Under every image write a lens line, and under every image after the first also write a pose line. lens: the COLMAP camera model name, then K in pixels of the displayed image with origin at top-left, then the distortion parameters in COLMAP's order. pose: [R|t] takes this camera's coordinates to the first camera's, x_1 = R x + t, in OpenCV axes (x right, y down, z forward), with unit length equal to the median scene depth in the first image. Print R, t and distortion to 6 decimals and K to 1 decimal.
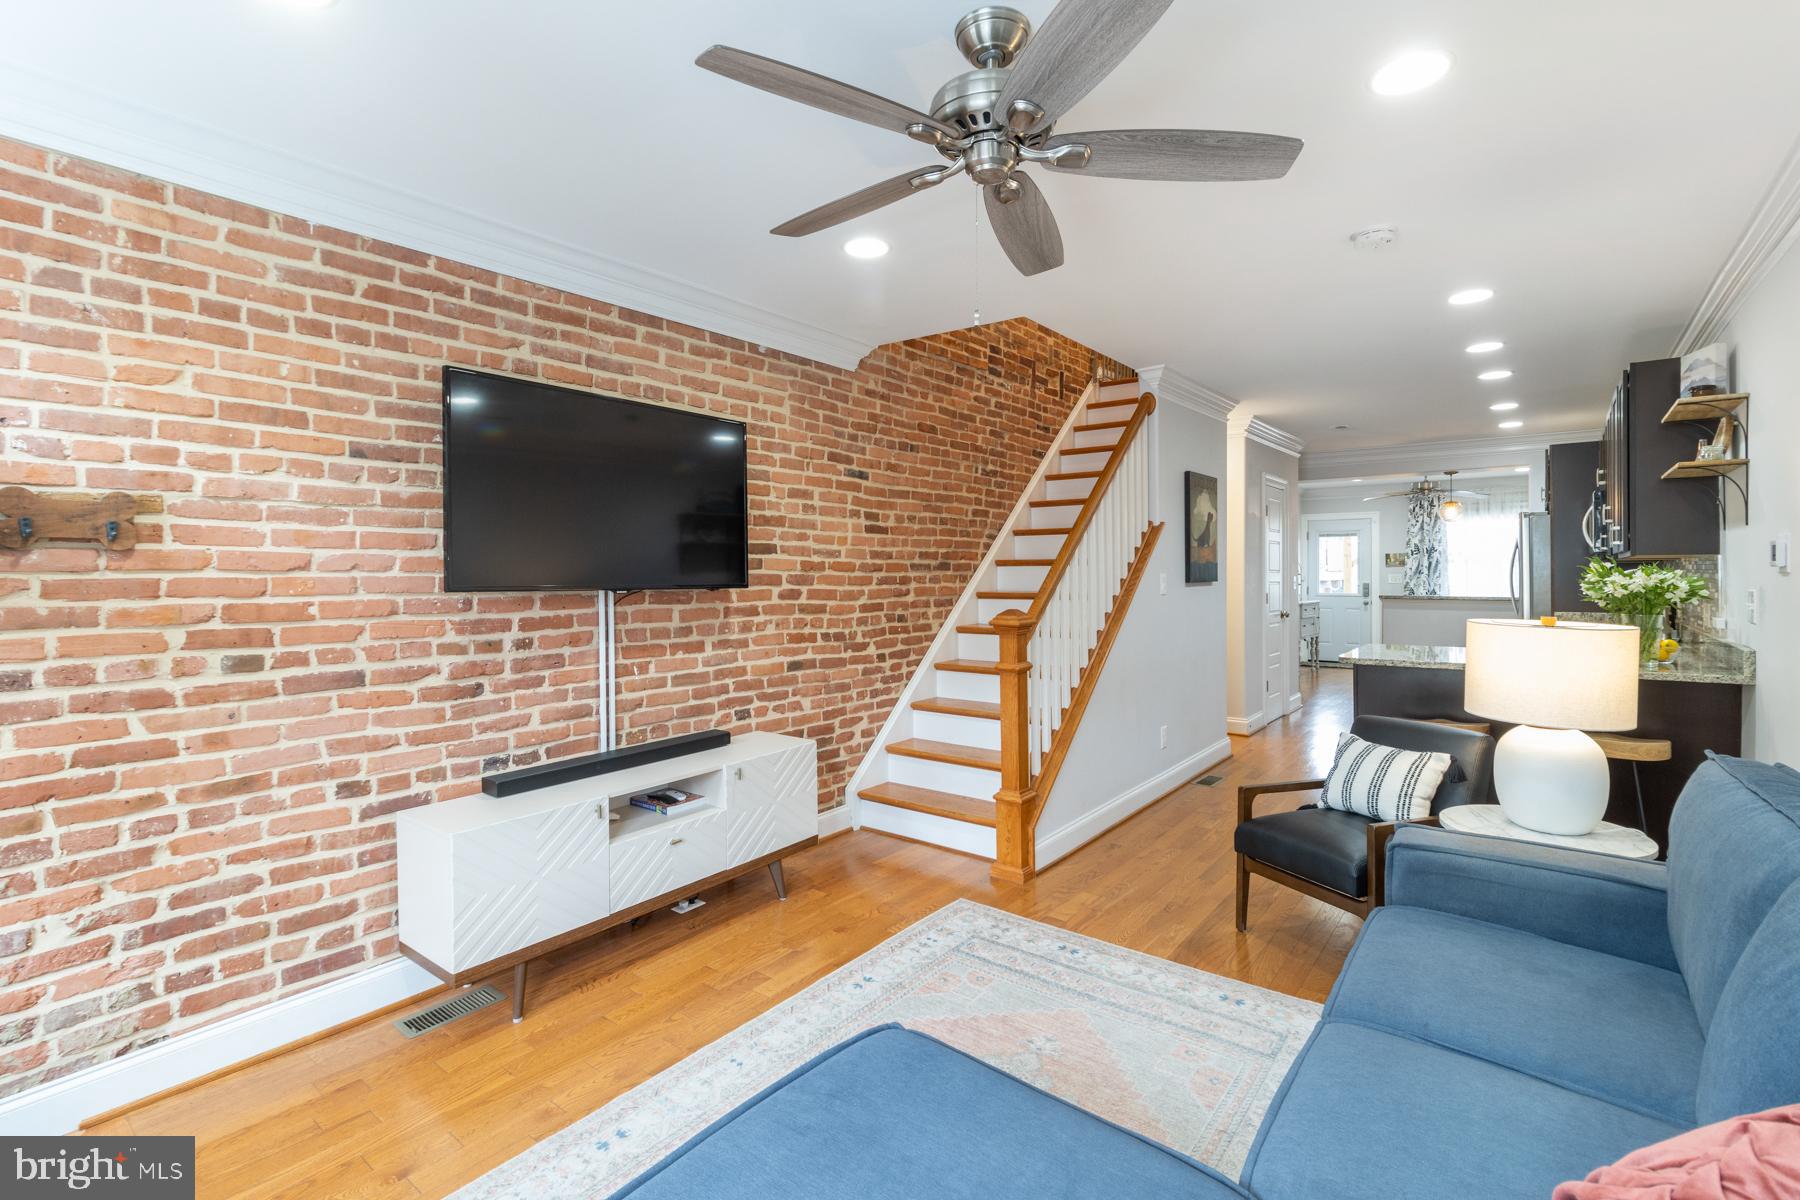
lens RADIAL K [[826.8, 0, 902.1], [0, 826.8, 570.9], [0, 0, 1]] dist [0.005295, -0.000202]
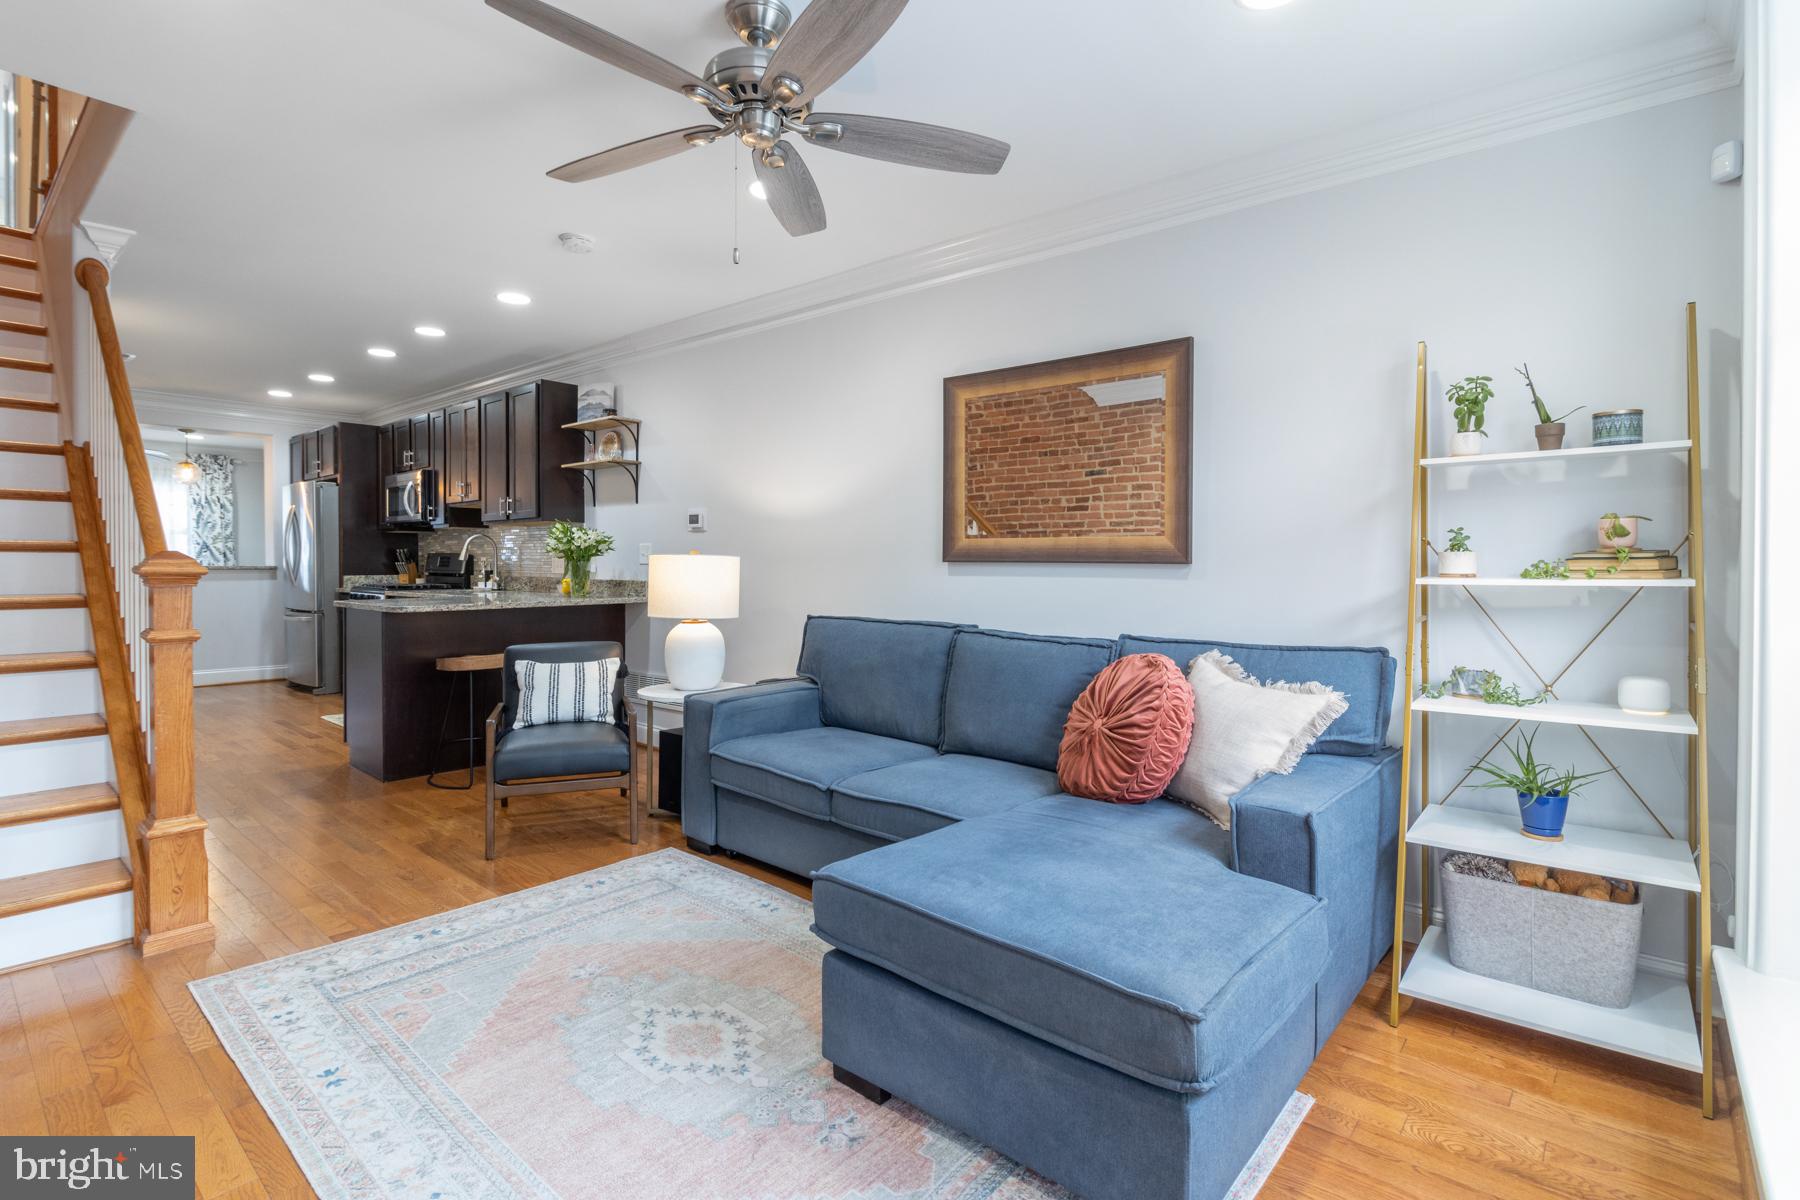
lens RADIAL K [[858.5, 0, 903.0], [0, 858.5, 573.2], [0, 0, 1]] dist [-0.001439, -0.000616]
pose [[0.047066, -0.008055, 0.998859, -0.370715], [-0.007193, 0.999939, 0.008403, 0.037752], [-0.998866, -0.007580, 0.047006, 0.256624]]
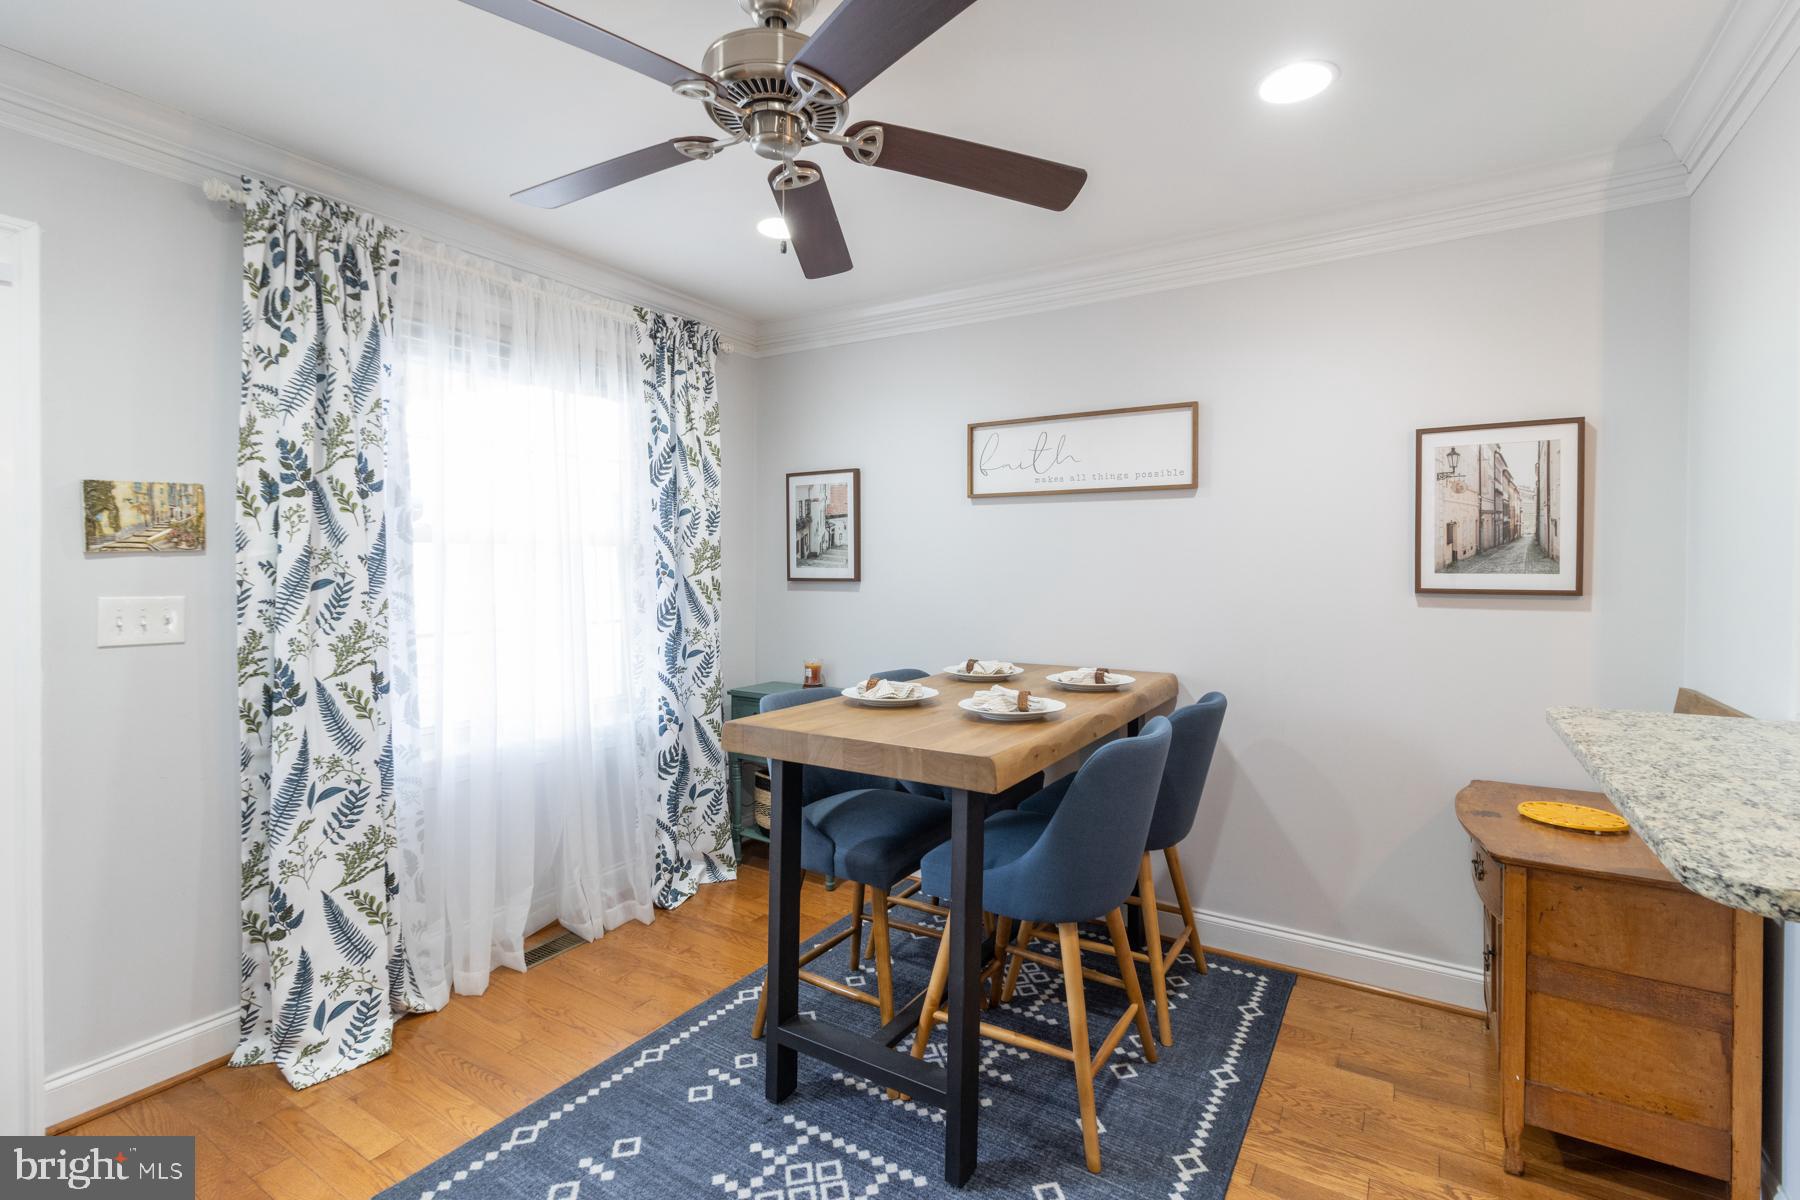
lens RADIAL K [[826.8, 0, 902.1], [0, 826.8, 570.9], [0, 0, 1]] dist [0.005295, -0.000202]
pose [[-0.099072, -0.002487, 0.995077, 0.850117], [-0.003911, 0.999990, 0.002110, -0.005486], [-0.995073, -0.003683, -0.099081, 1.836395]]
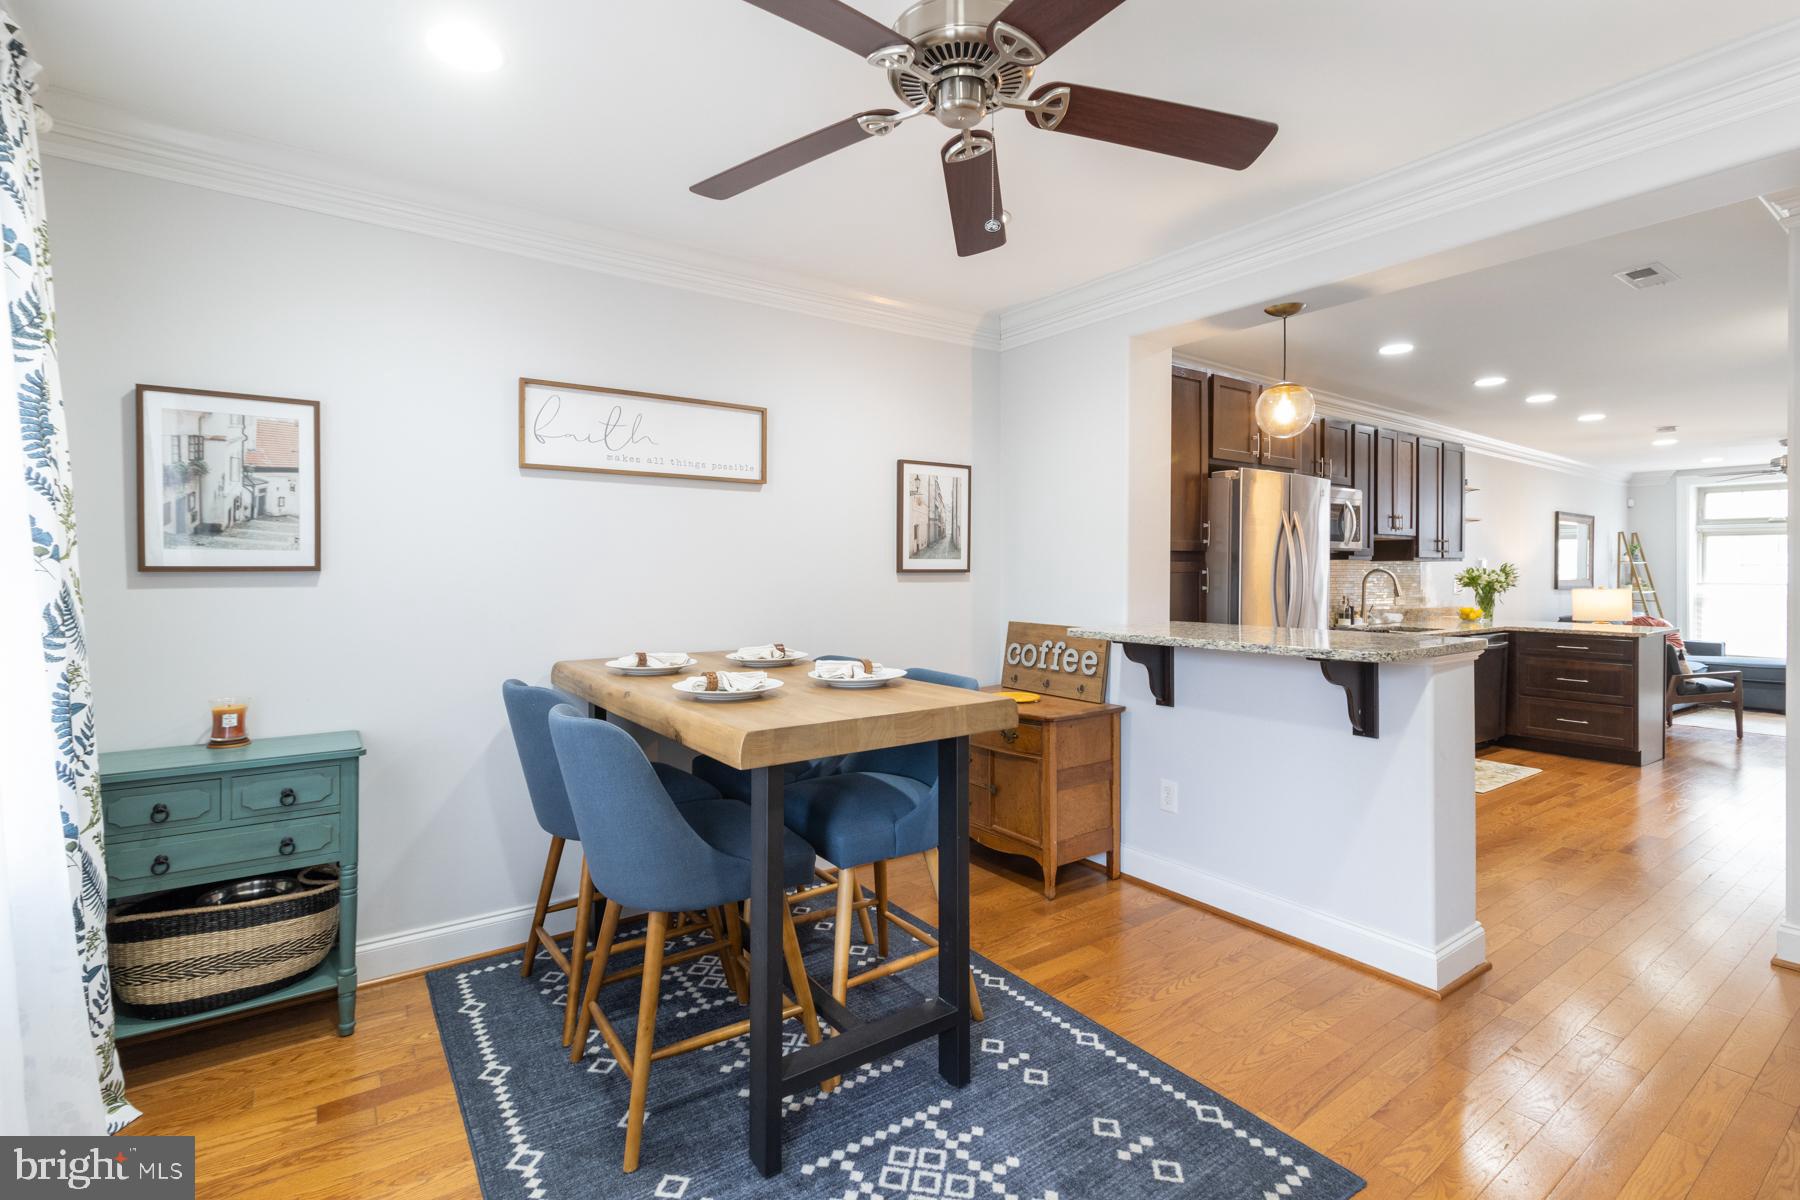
lens RADIAL K [[826.8, 0, 902.1], [0, 826.8, 570.9], [0, 0, 1]] dist [0.005295, -0.000202]
pose [[-0.957839, 0.002716, 0.287293, 1.106795], [0.002803, 0.999996, -0.000112, 0.006340], [-0.287293, 0.000698, -0.957843, 2.167226]]
